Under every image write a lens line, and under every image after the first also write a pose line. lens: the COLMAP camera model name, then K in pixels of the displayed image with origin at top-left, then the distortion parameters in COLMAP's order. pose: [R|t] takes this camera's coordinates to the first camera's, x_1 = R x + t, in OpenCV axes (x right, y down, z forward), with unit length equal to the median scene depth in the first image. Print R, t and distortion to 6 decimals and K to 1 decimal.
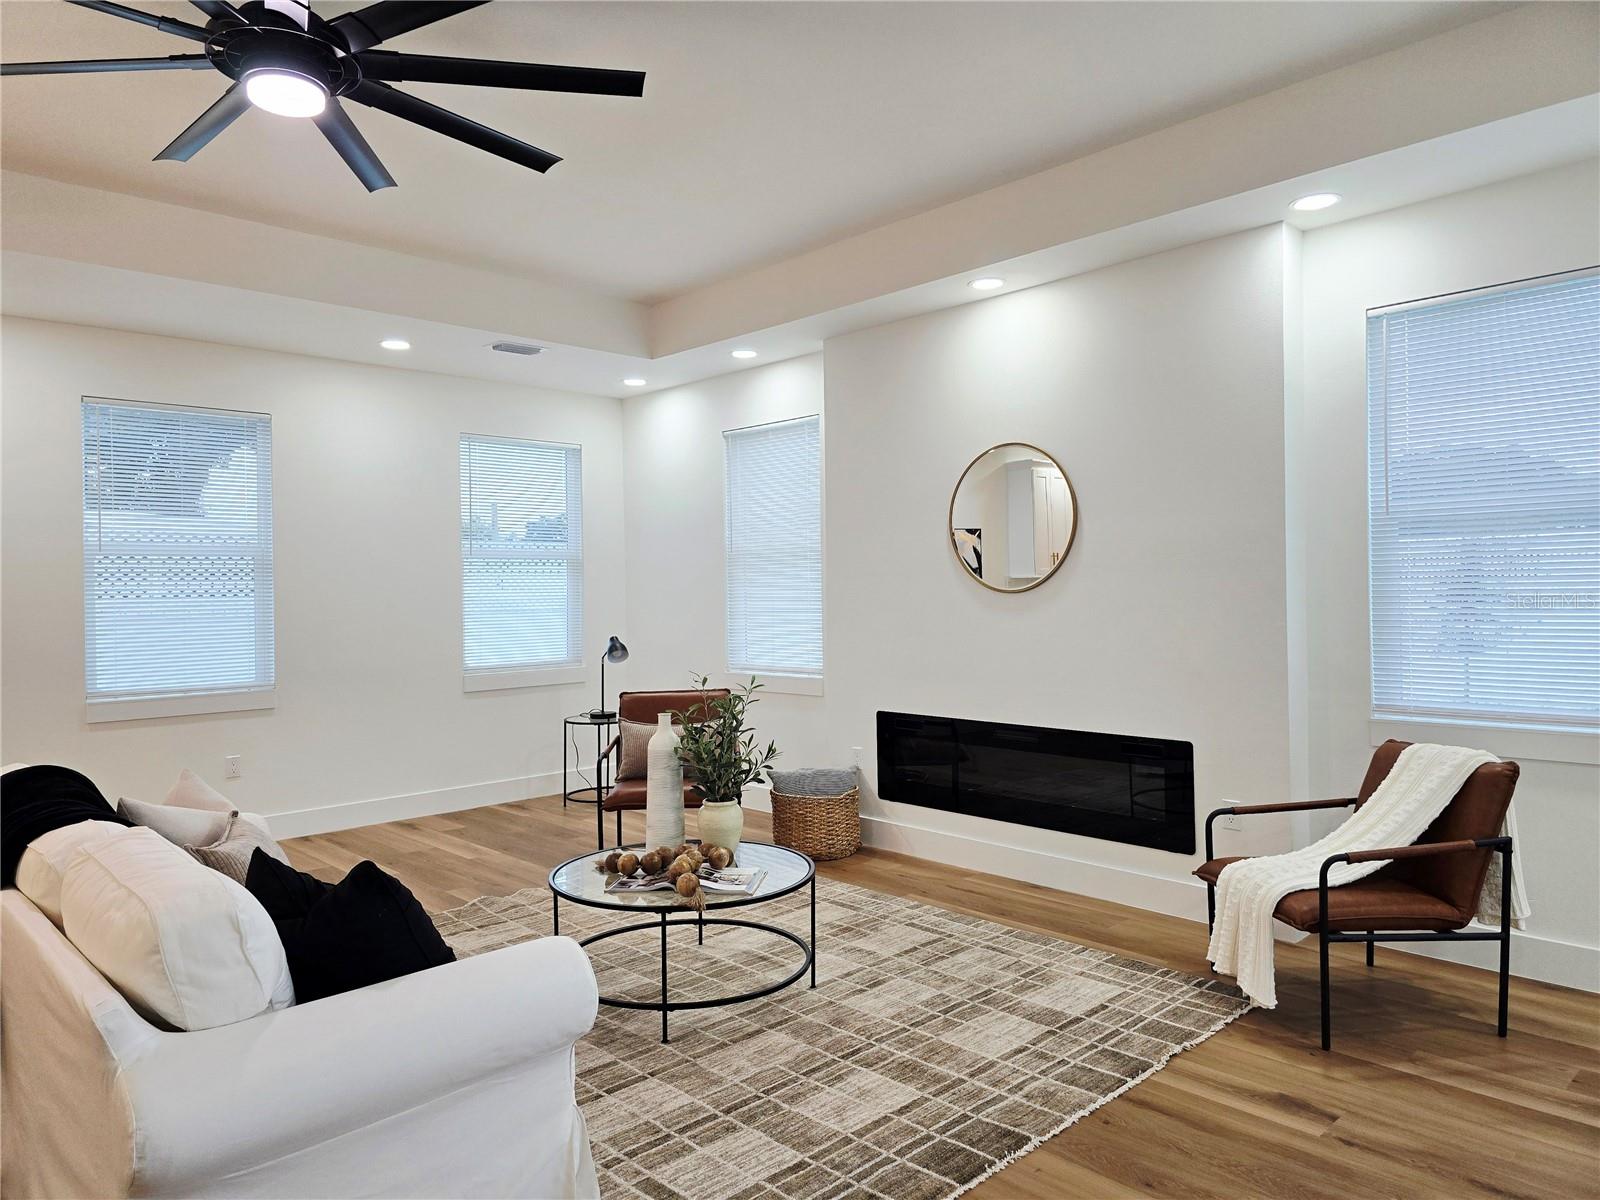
lens RADIAL K [[1071.6, 0, 803.7], [0, 1071.6, 585.8], [0, 0, 1]] dist [0.064094, -0.060326]
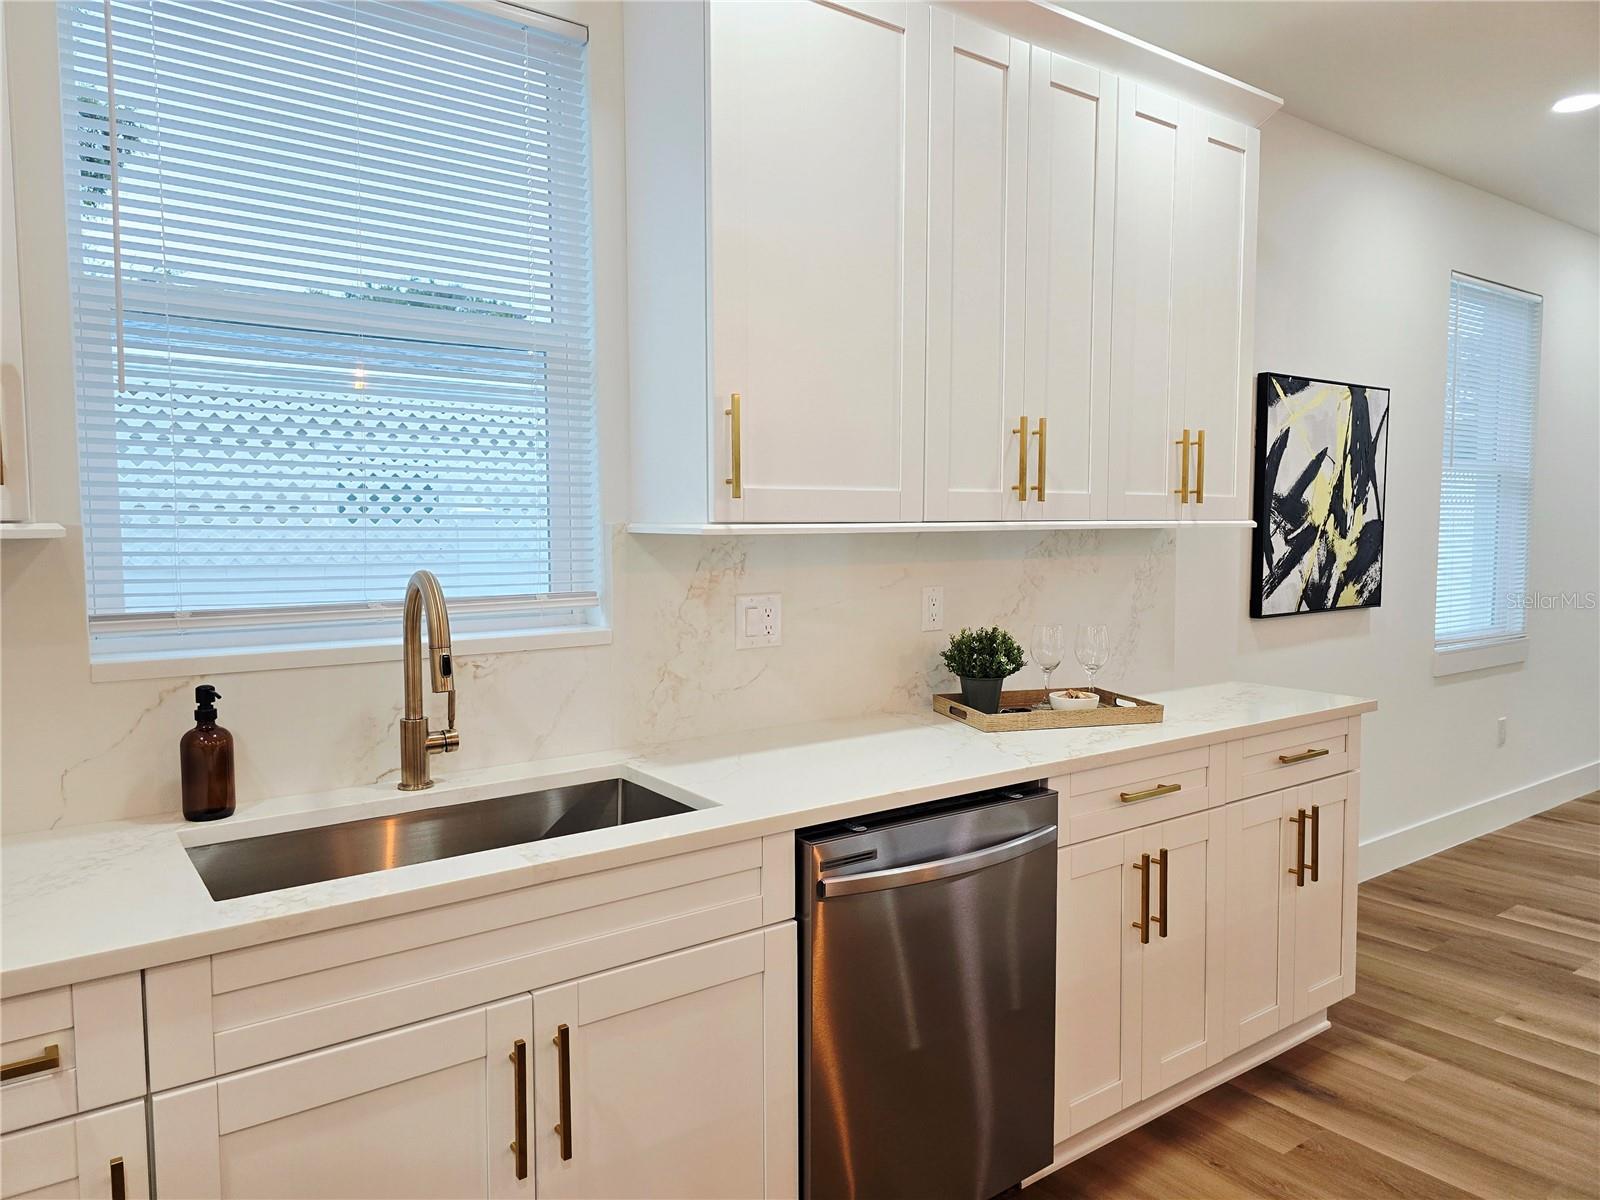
lens RADIAL K [[1071.6, 0, 807.0], [0, 1071.6, 597.6], [0, 0, 1]] dist [0.064094, -0.060326]
pose [[0.991890, 0.015442, -0.126158, -1.365226], [-0.006919, 0.997680, 0.067722, 0.018965], [0.126911, -0.066300, 0.989696, 0.176950]]
